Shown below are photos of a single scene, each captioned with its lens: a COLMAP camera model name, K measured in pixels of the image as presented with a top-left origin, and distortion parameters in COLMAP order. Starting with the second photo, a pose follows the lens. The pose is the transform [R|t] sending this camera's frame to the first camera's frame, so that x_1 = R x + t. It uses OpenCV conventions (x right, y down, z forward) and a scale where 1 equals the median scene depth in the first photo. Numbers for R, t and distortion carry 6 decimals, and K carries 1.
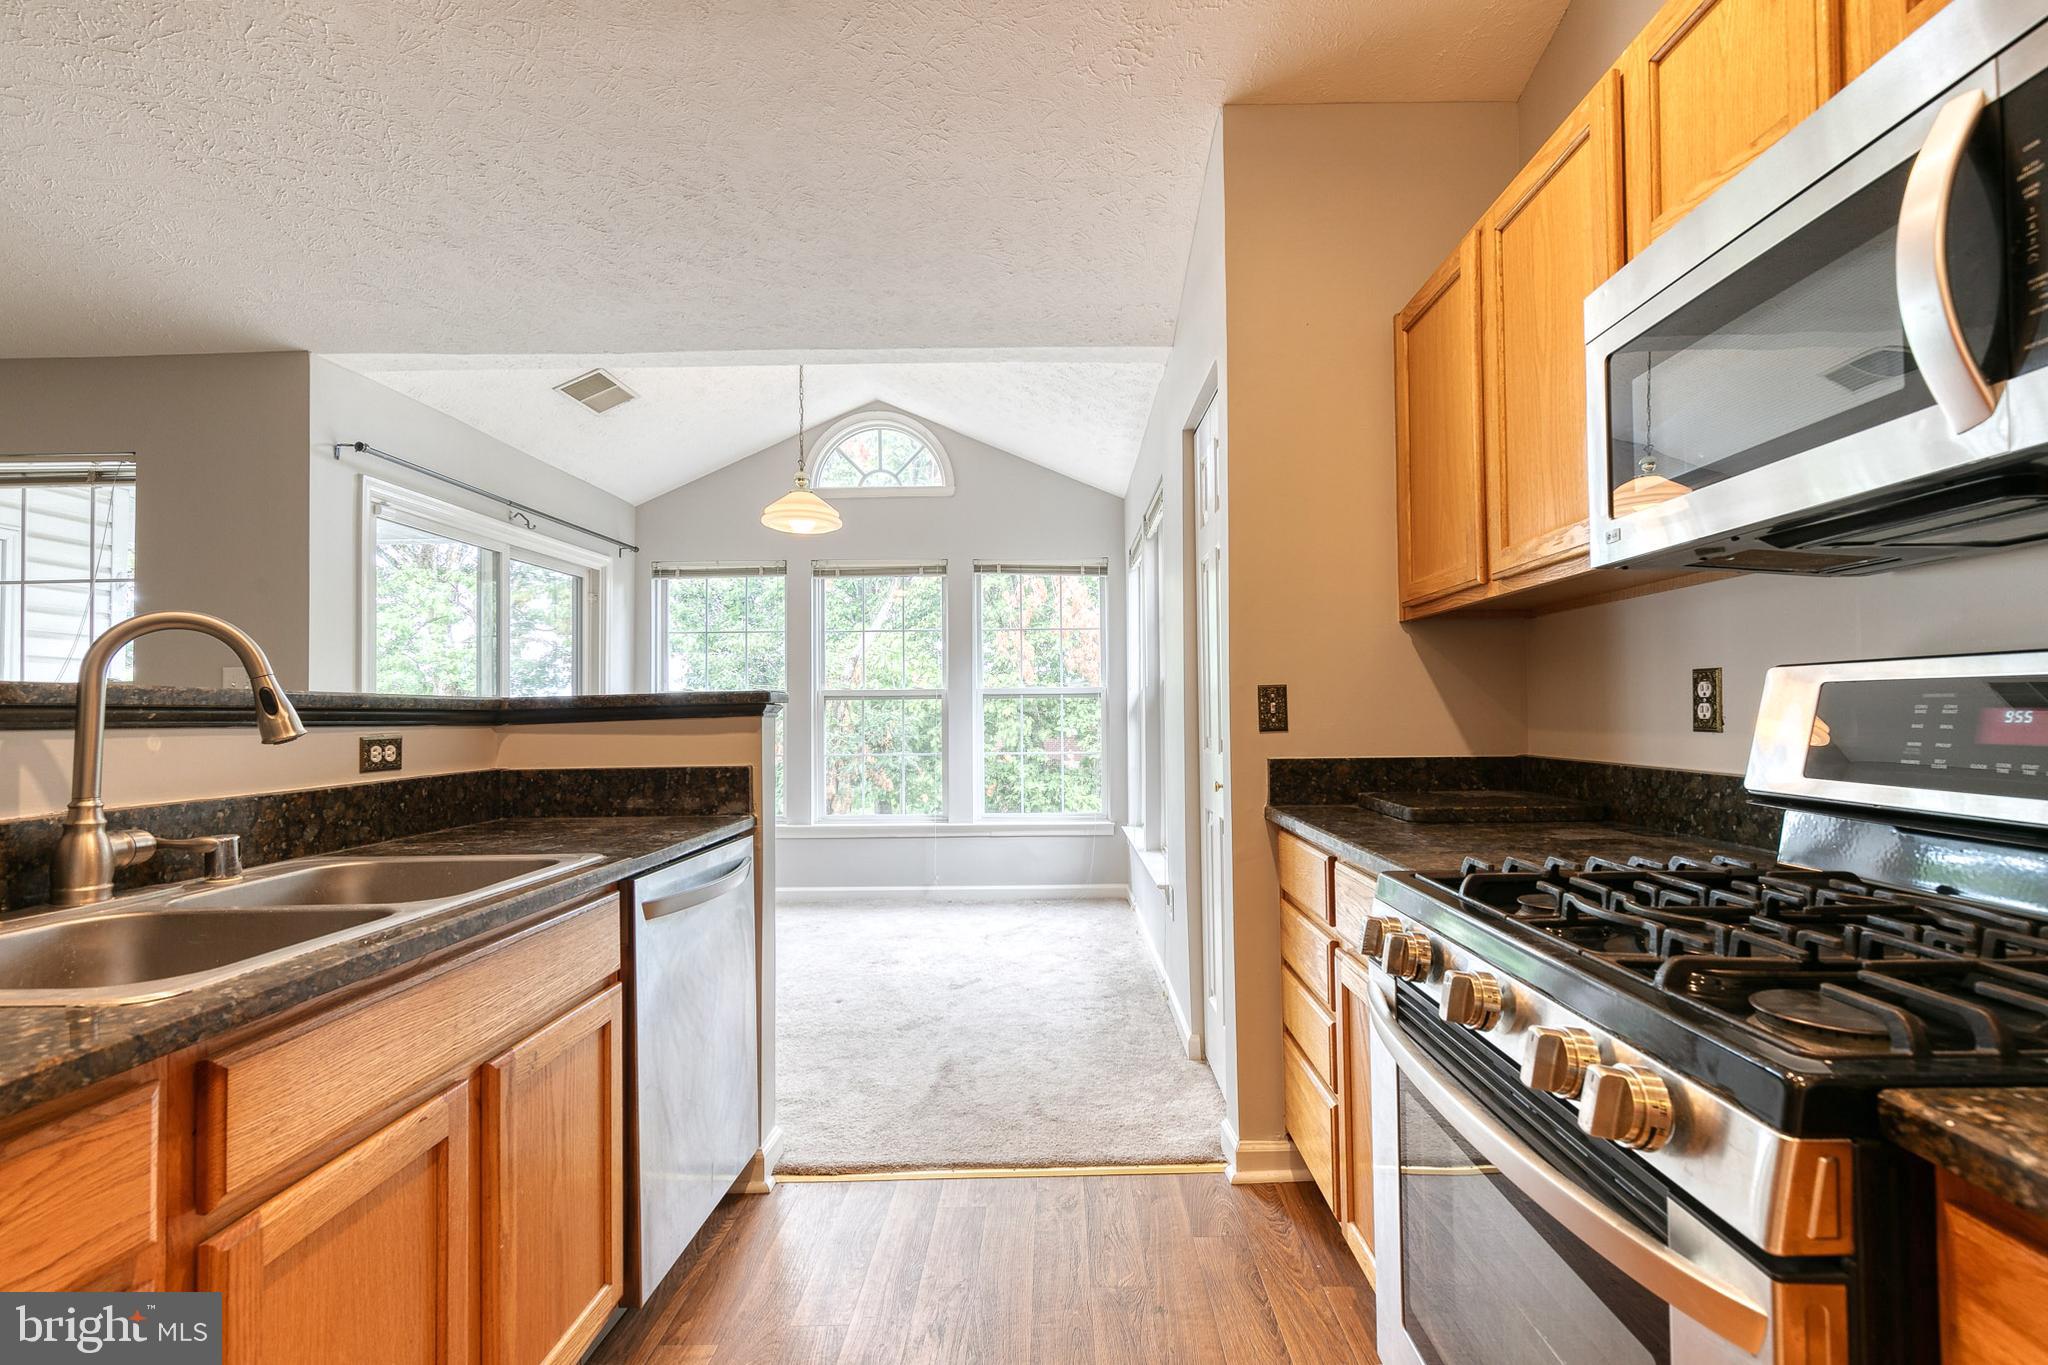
lens RADIAL K [[938.4, 0, 1087.3], [0, 938.4, 699.0], [0, 0, 1]] dist [0.008753, 0.000045]
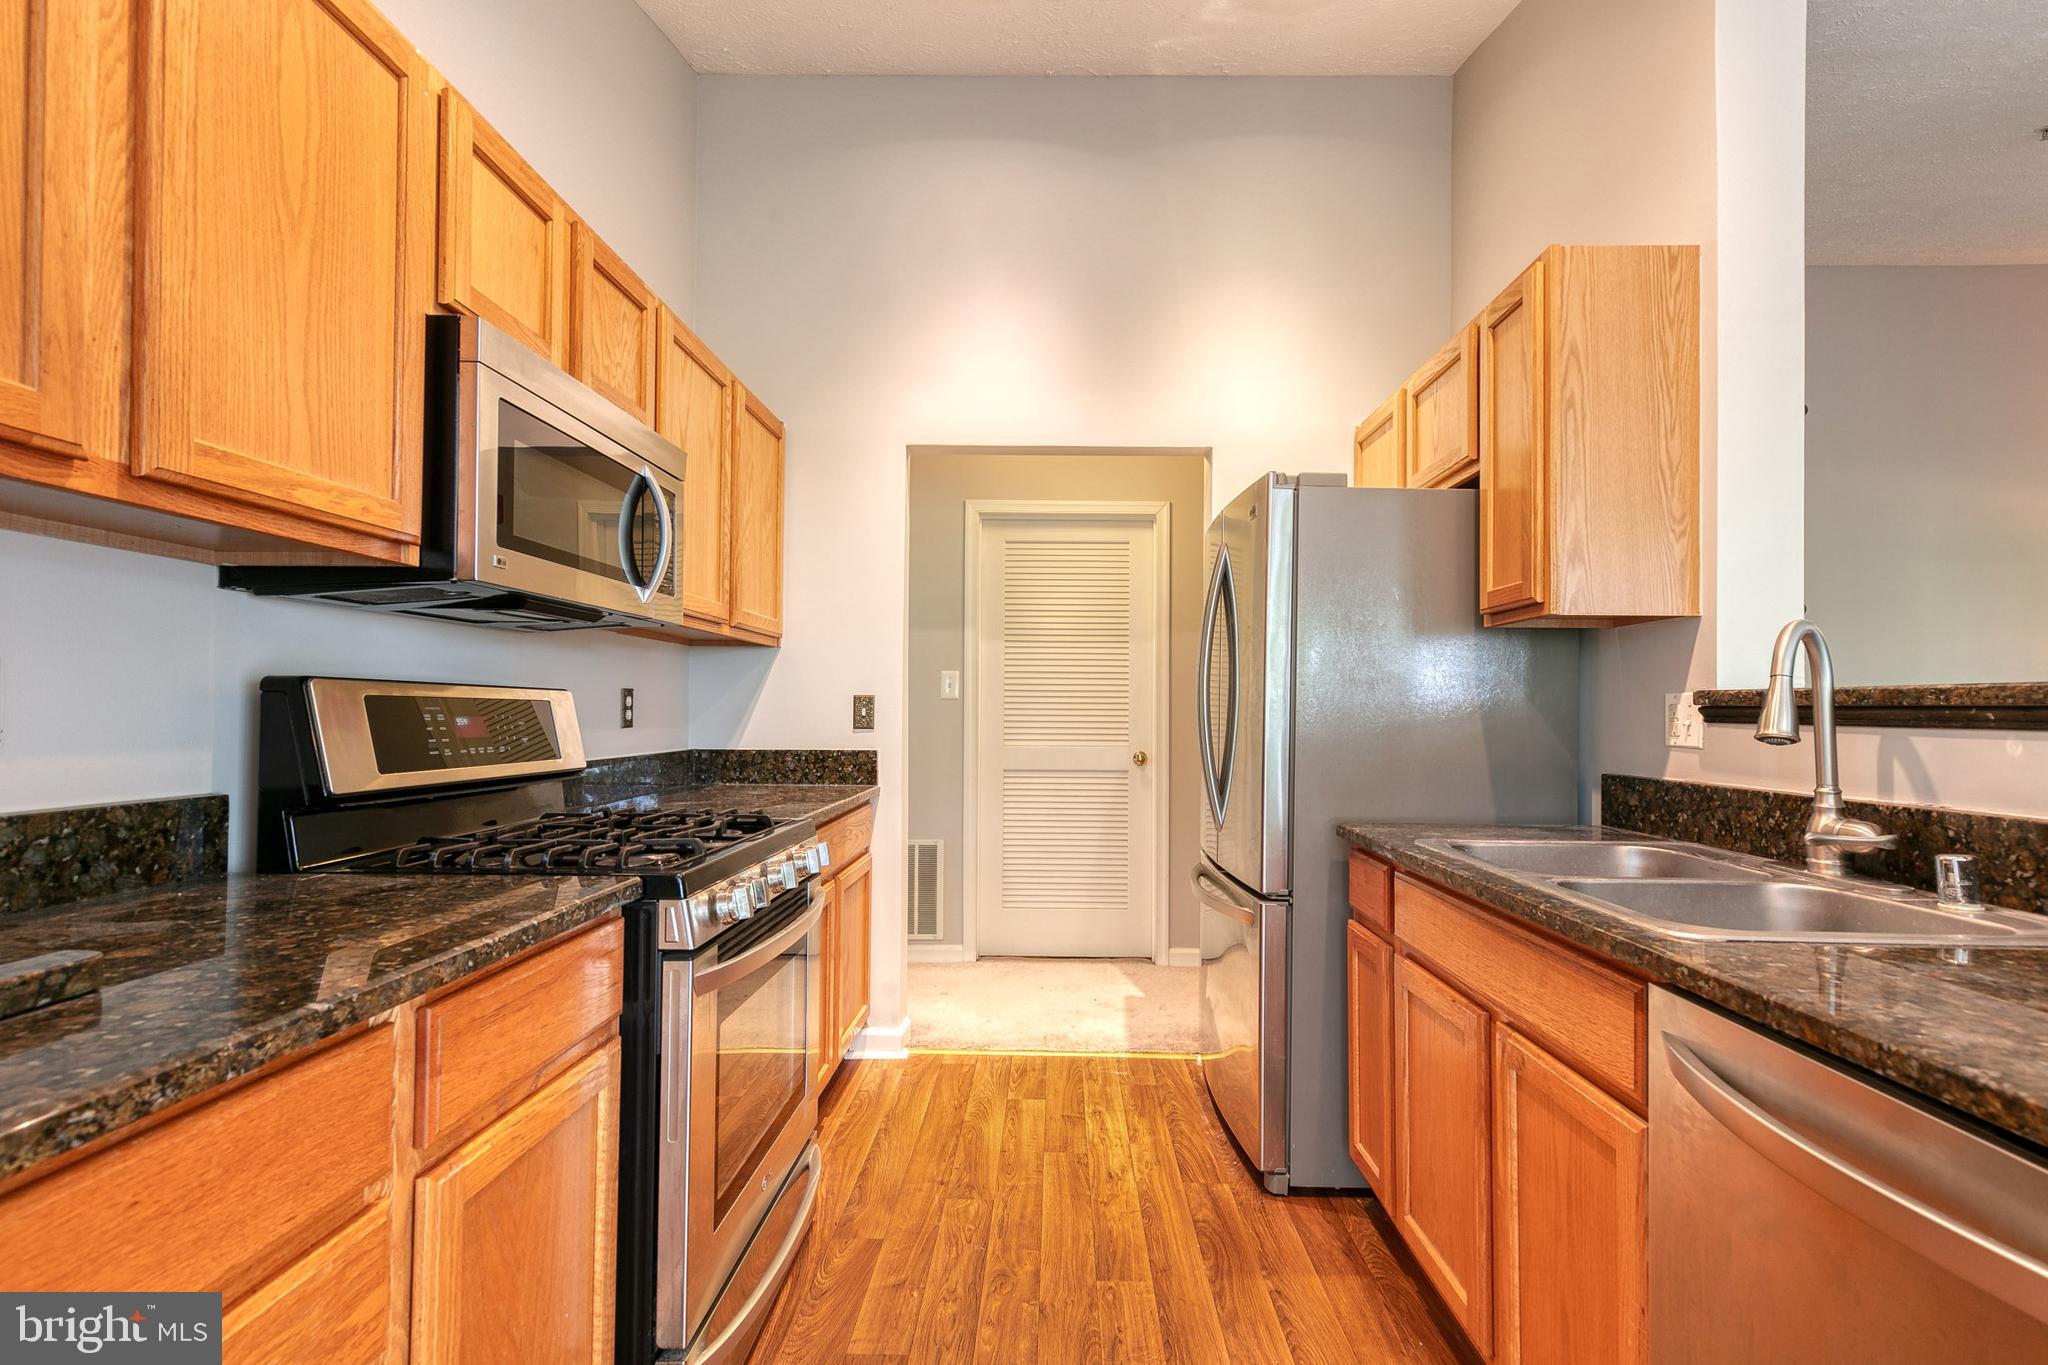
lens RADIAL K [[938.4, 0, 1047.9], [0, 938.4, 690.9], [0, 0, 1]] dist [0.008753, 0.000045]
pose [[-0.999634, 0.003736, 0.026798, -0.117290], [0.003166, 0.999768, -0.021284, 0.010249], [-0.026871, -0.021192, -0.999414, 2.044100]]
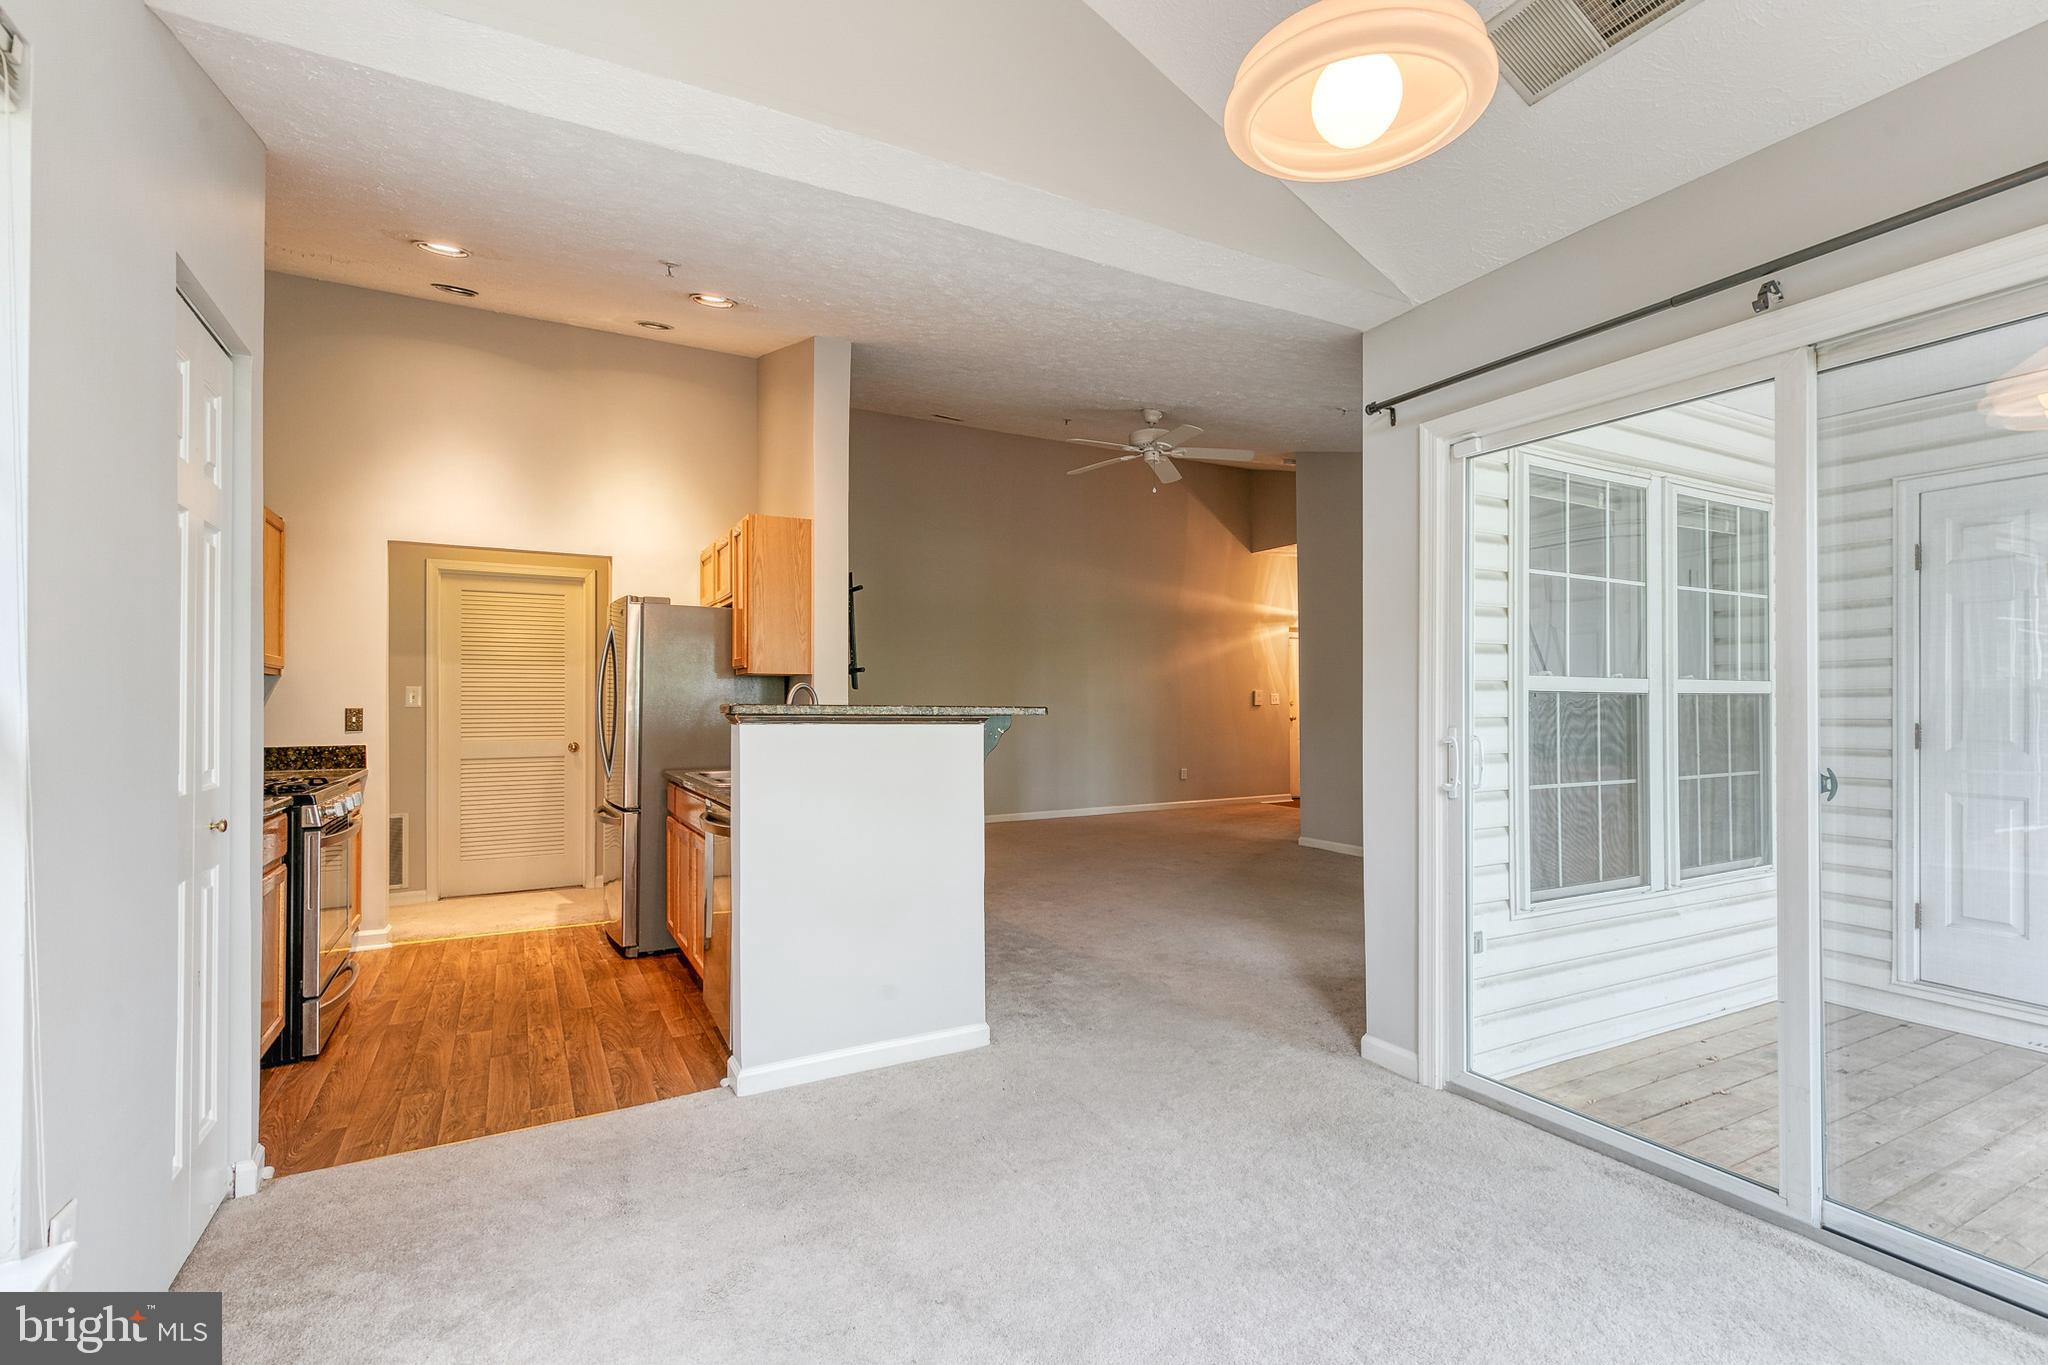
lens RADIAL K [[938.4, 0, 1038.7], [0, 938.4, 688.0], [0, 0, 1]] dist [0.008753, 0.000045]
pose [[-0.880894, 0.007745, -0.473251, -0.150759], [0.015080, 0.999818, -0.011706, -0.010955], [0.473074, -0.017448, -0.880850, 3.164915]]
